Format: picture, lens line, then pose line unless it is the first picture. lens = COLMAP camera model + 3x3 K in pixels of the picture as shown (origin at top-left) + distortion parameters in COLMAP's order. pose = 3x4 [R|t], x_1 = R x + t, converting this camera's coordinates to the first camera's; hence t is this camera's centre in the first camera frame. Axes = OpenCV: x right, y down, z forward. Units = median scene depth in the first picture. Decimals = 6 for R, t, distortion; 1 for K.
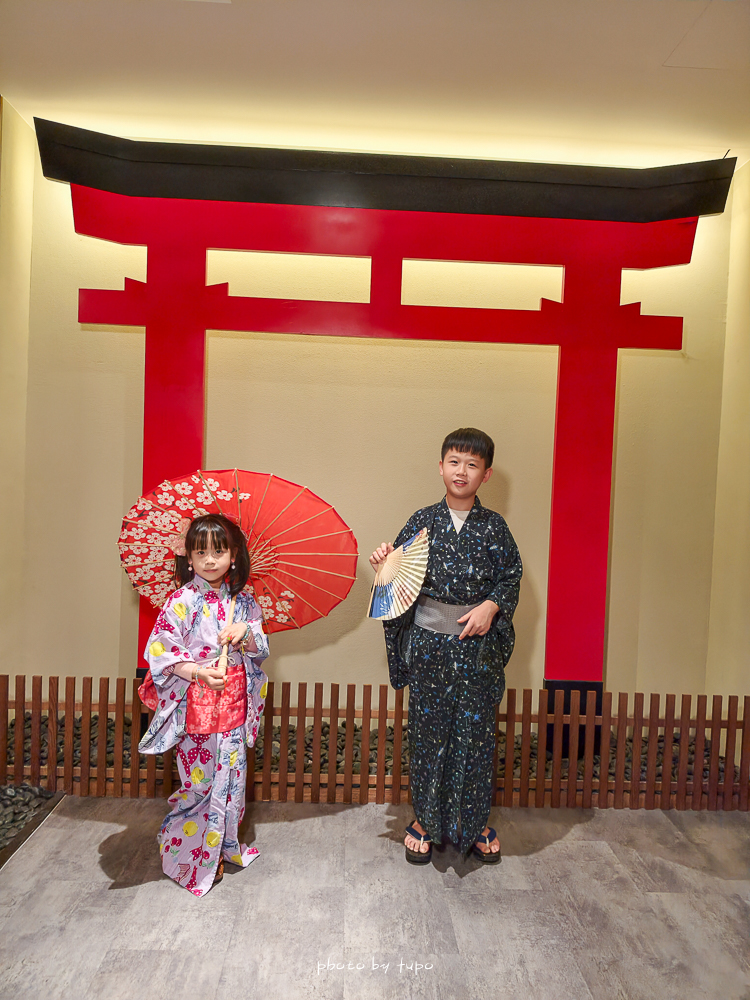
lens RADIAL K [[708.5, 0, 373.5], [0, 708.5, 489.4], [0, 0, 1]] dist [0.025819, 0.007106]
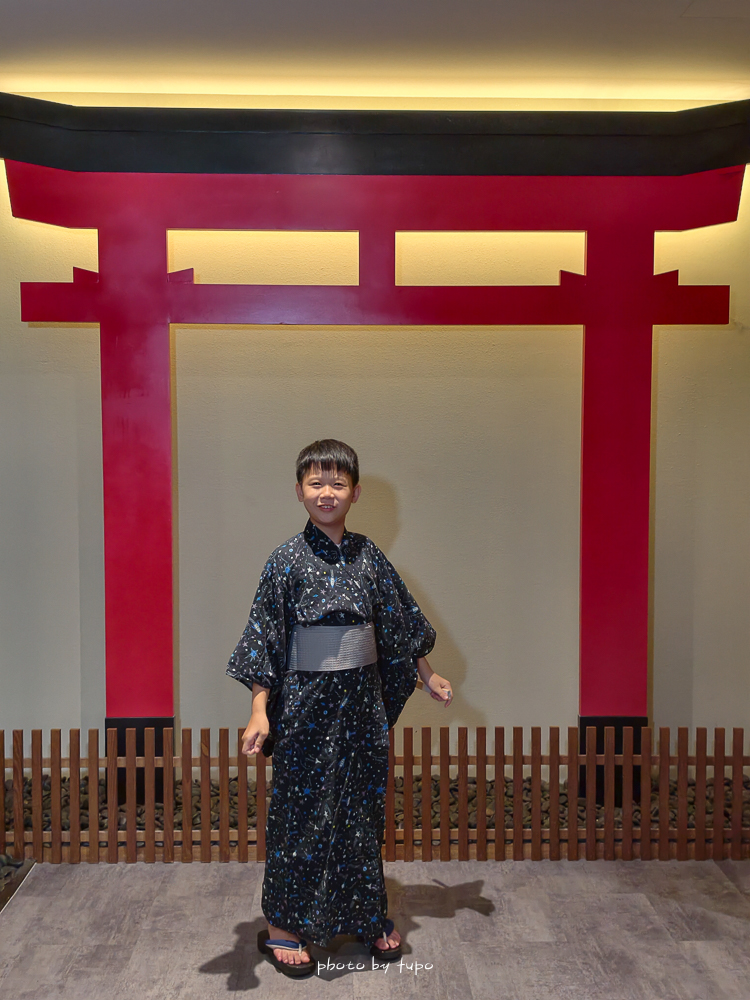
lens RADIAL K [[1018.3, 0, 371.0], [0, 1018.3, 481.9], [0, 0, 1]] dist [0.069119, -0.031314]
pose [[0.999306, -0.035574, -0.011045, 0.015644], [0.035840, 0.999047, 0.024914, -0.060046], [0.010148, -0.025293, 0.999629, -0.256725]]
